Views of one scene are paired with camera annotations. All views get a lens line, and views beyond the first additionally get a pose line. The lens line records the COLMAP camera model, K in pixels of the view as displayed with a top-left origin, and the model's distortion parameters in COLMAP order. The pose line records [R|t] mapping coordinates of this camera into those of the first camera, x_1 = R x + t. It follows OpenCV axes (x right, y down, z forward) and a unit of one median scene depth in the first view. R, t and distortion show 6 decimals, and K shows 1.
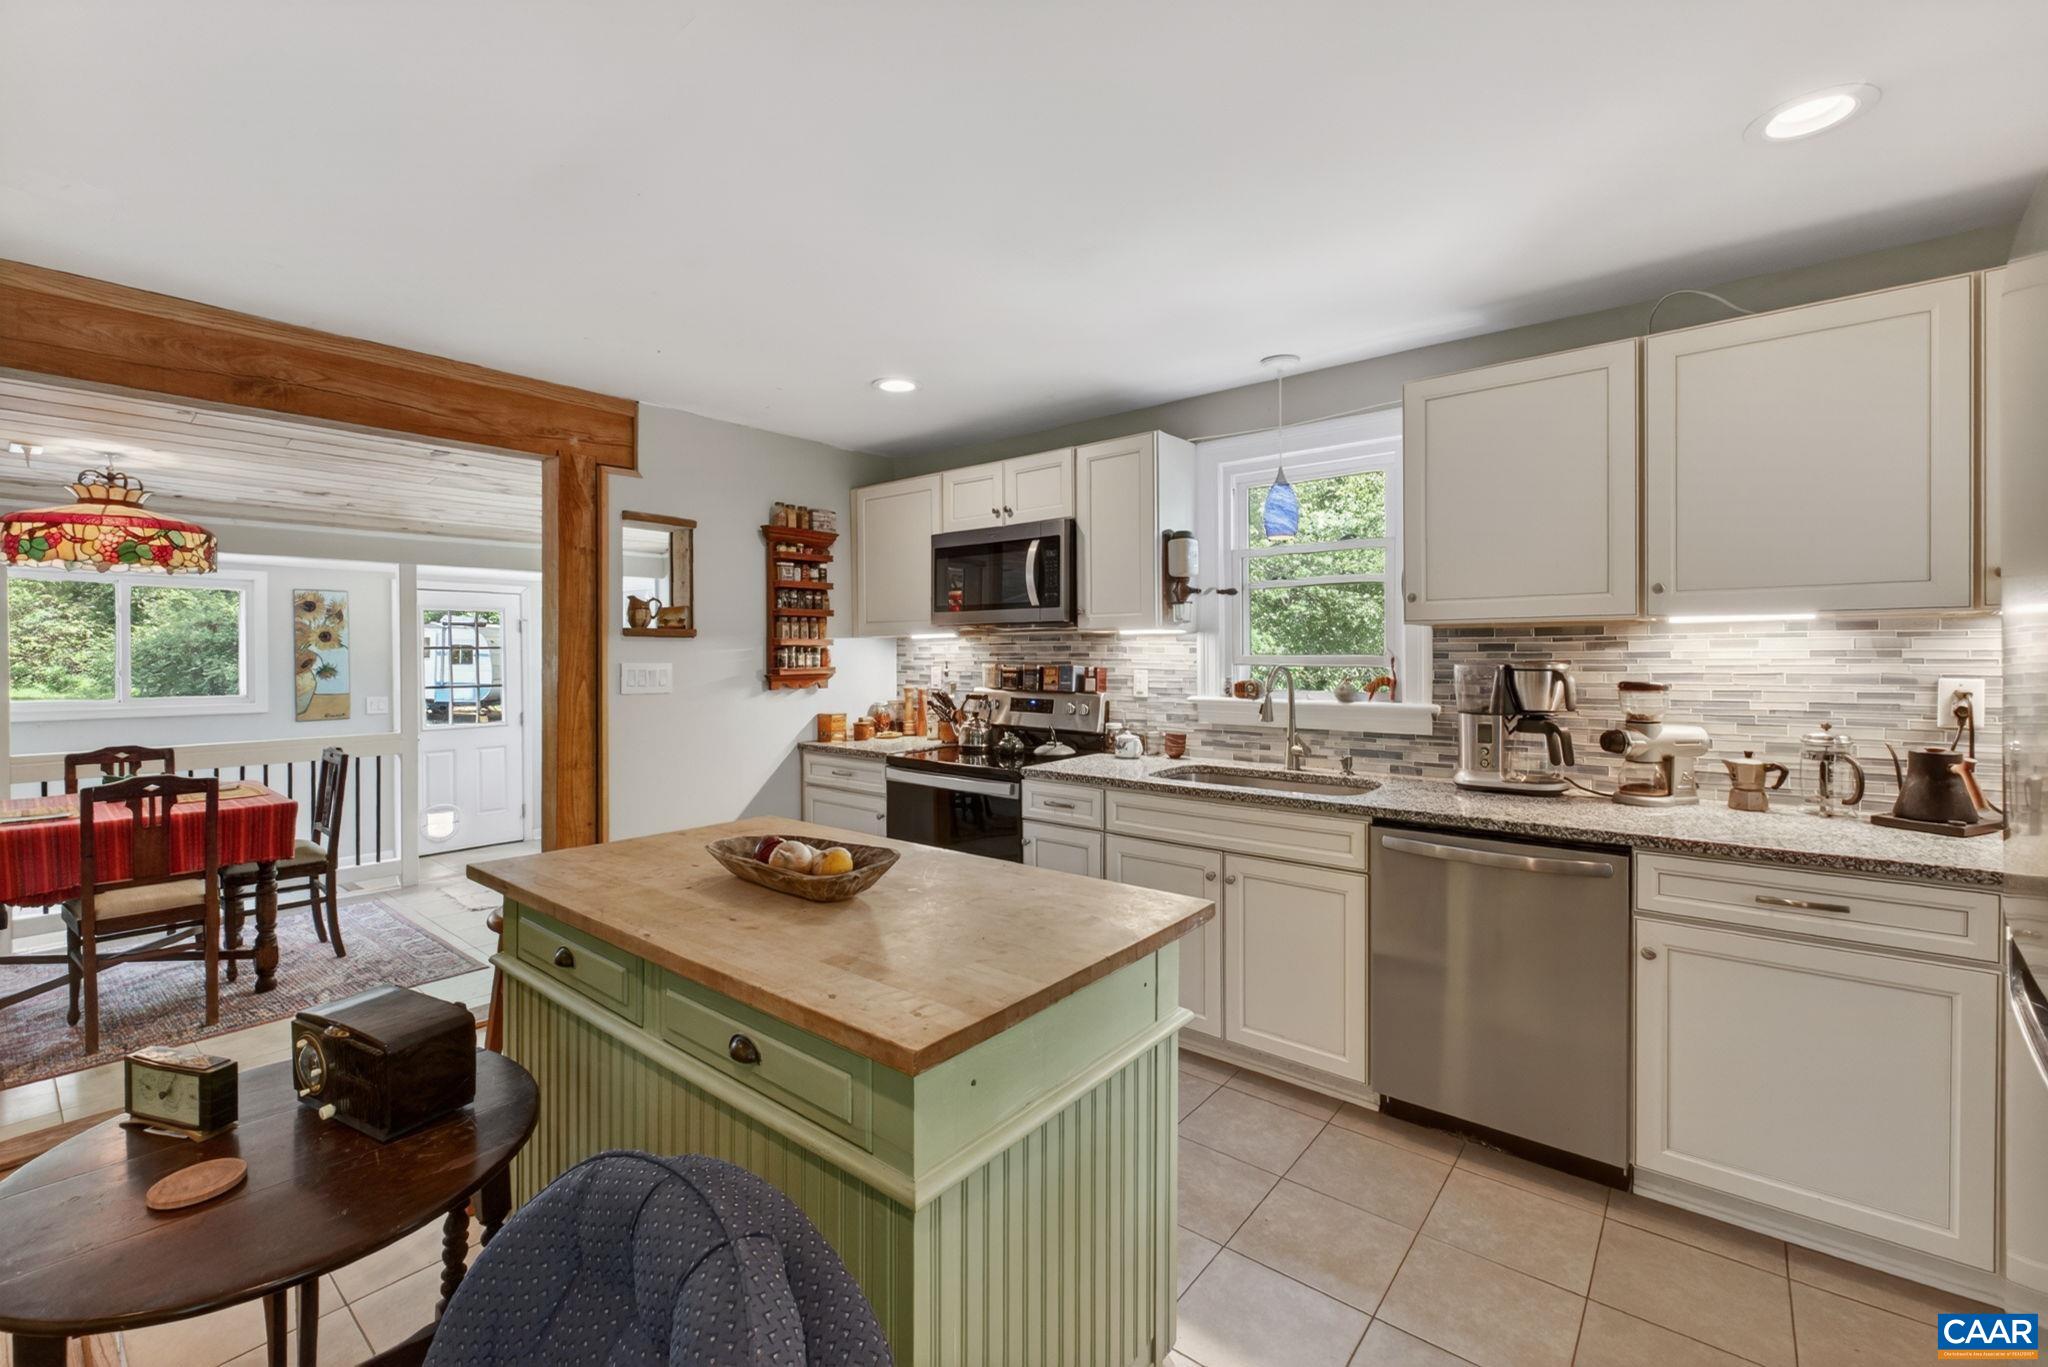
lens RADIAL K [[859.1, 0, 1026.6], [0, 859.1, 666.3], [0, 0, 1]] dist [0.003533, -0.002358]
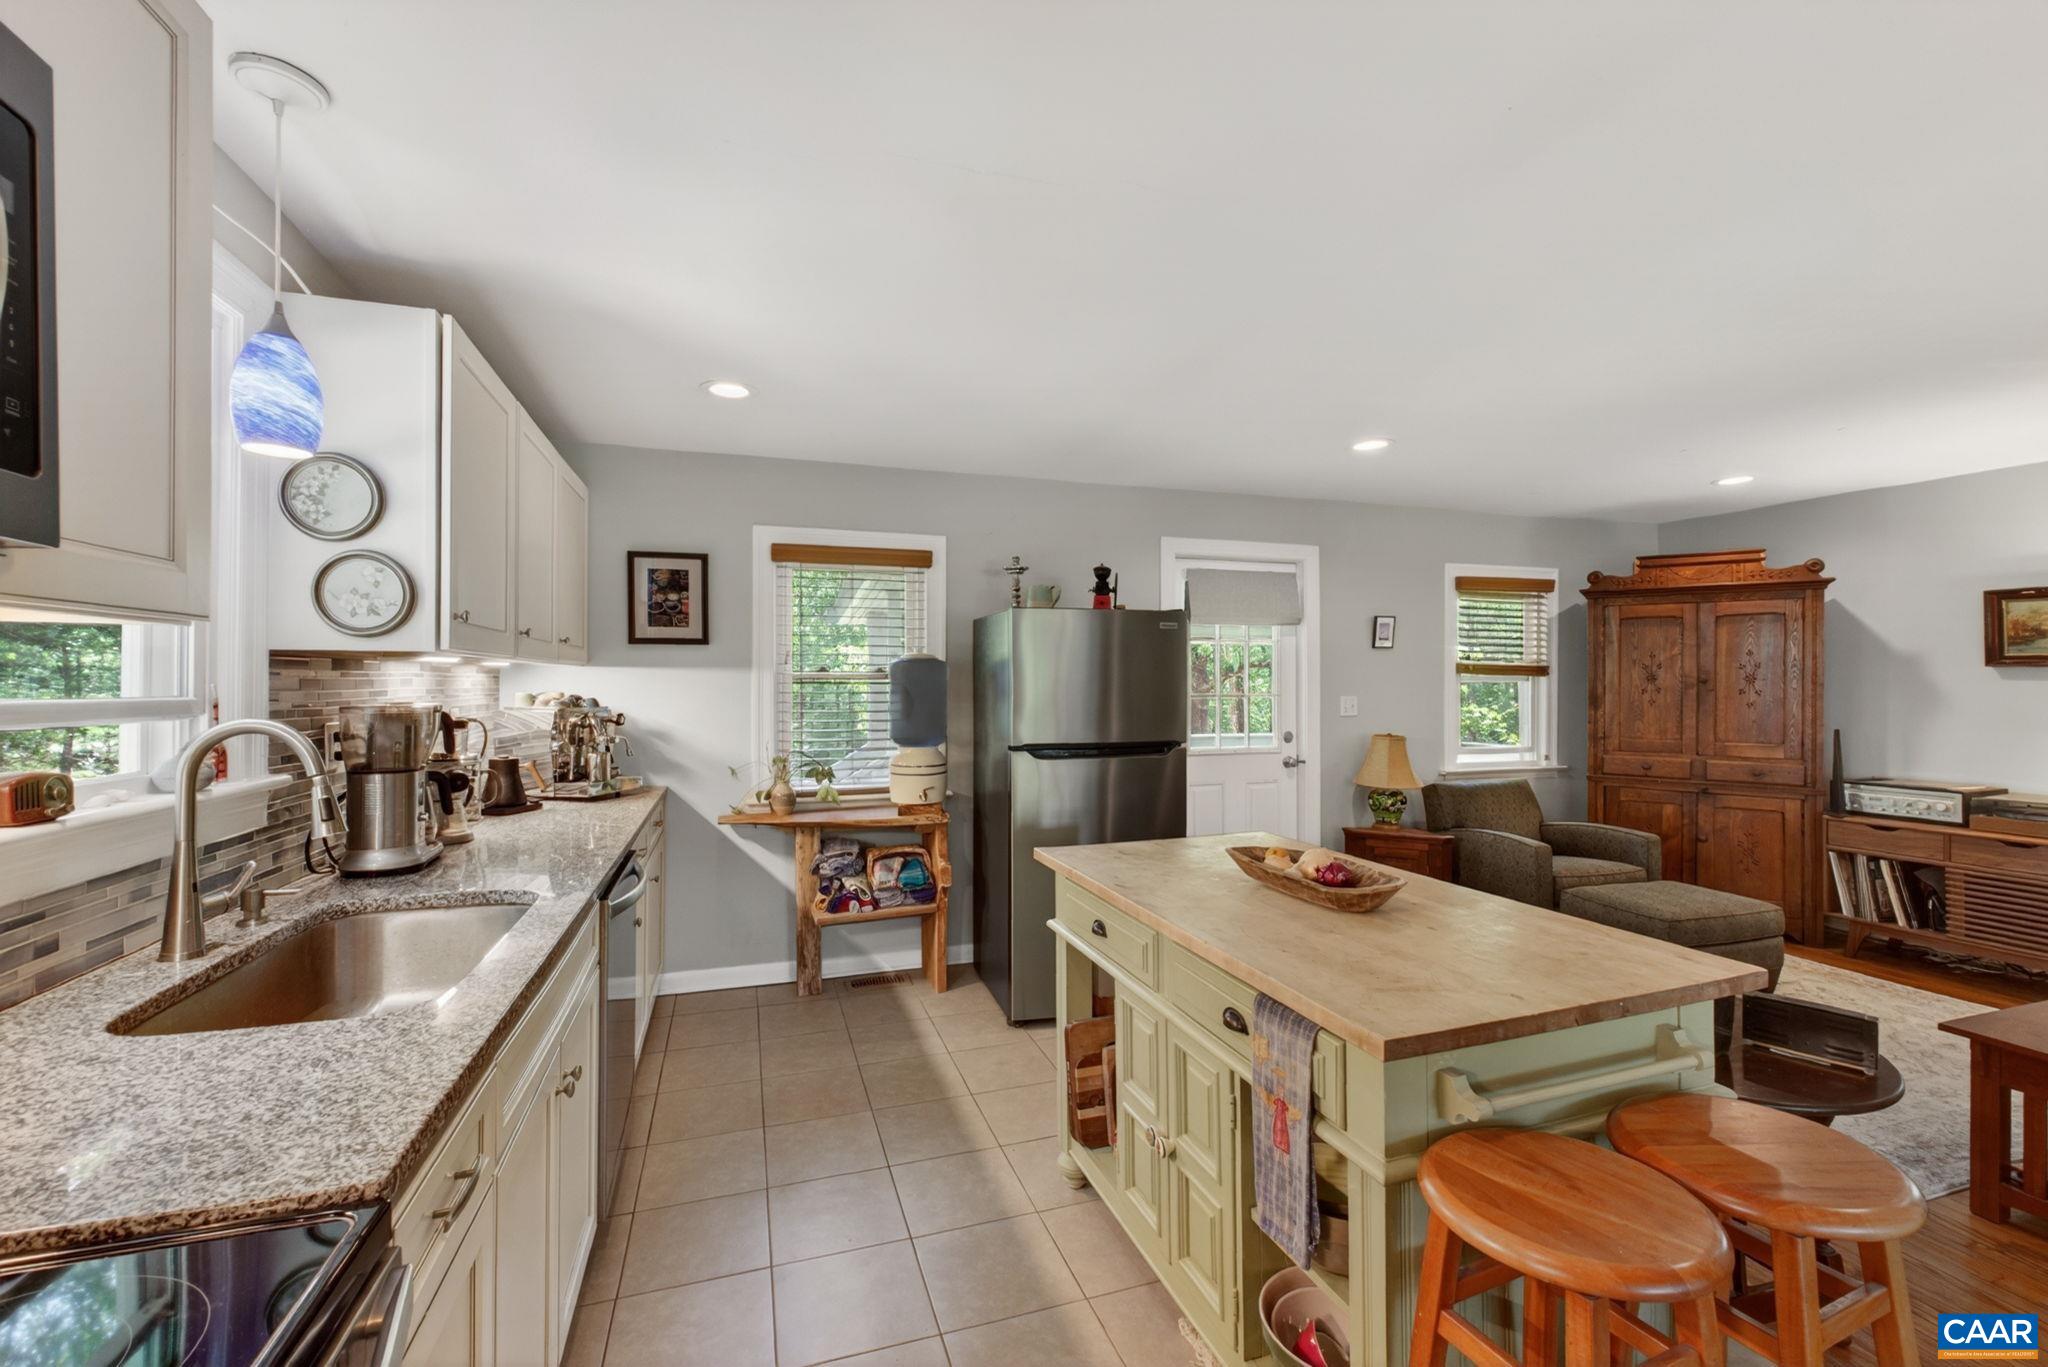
lens RADIAL K [[859.1, 0, 1027.7], [0, 859.1, 680.8], [0, 0, 1]] dist [0.003533, -0.002358]
pose [[-0.847181, 0.007075, 0.531257, -0.280805], [0.013150, 0.999884, 0.007653, -0.019042], [-0.531142, 0.013470, -0.847176, 1.075475]]
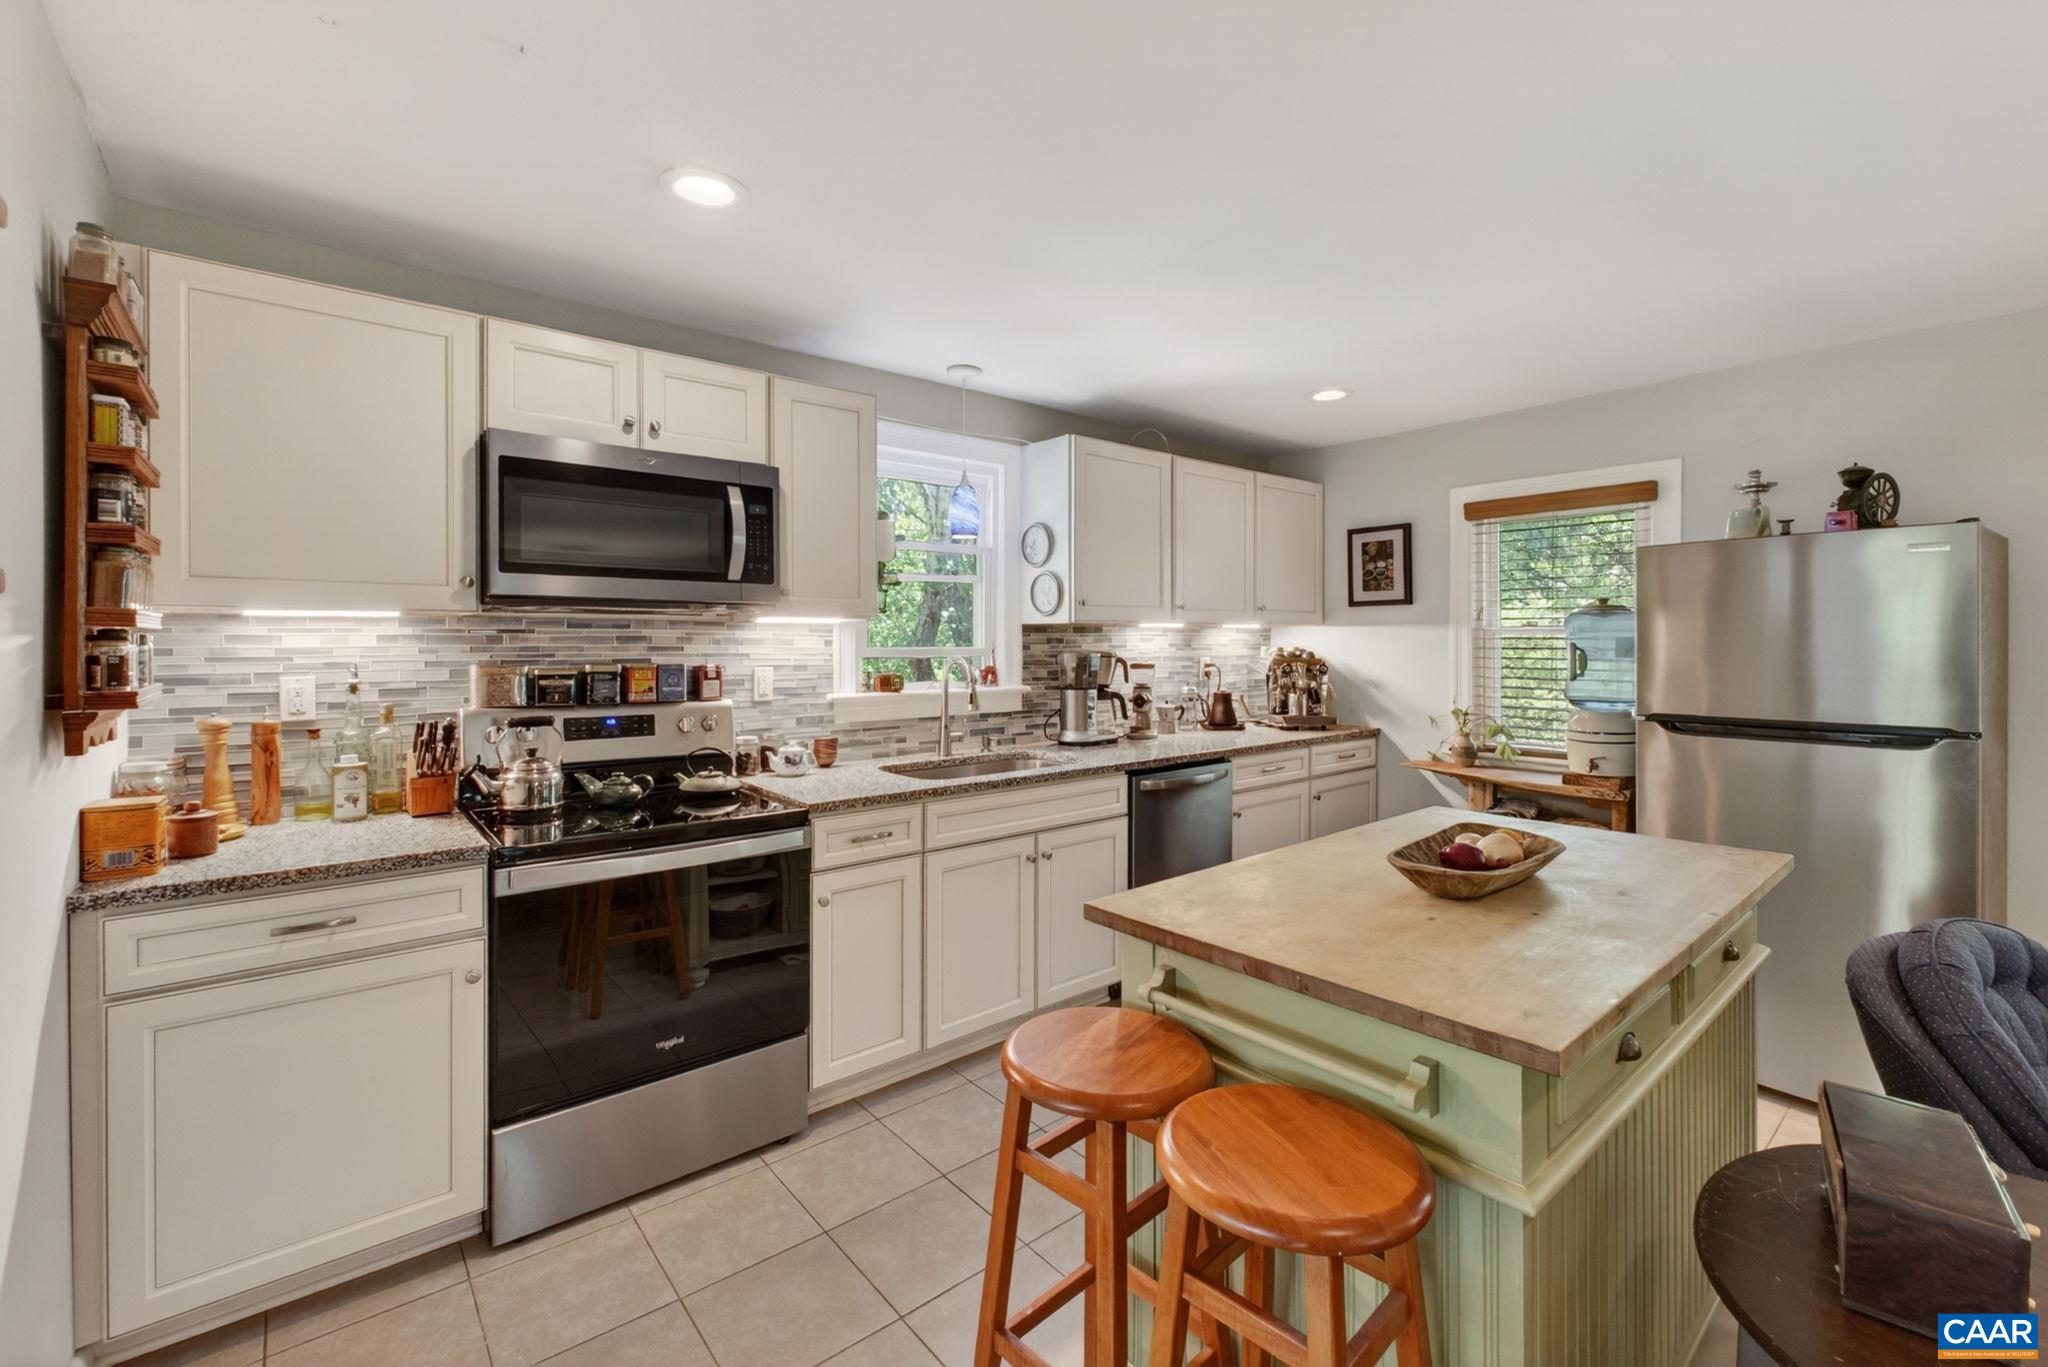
lens RADIAL K [[859.1, 0, 1006.1], [0, 859.1, 643.5], [0, 0, 1]] dist [0.003533, -0.002358]
pose [[0.200622, 0.001360, 0.979668, -0.668670], [0.017498, 0.999835, -0.004971, -0.010774], [-0.979512, 0.018140, 0.200565, 0.670203]]
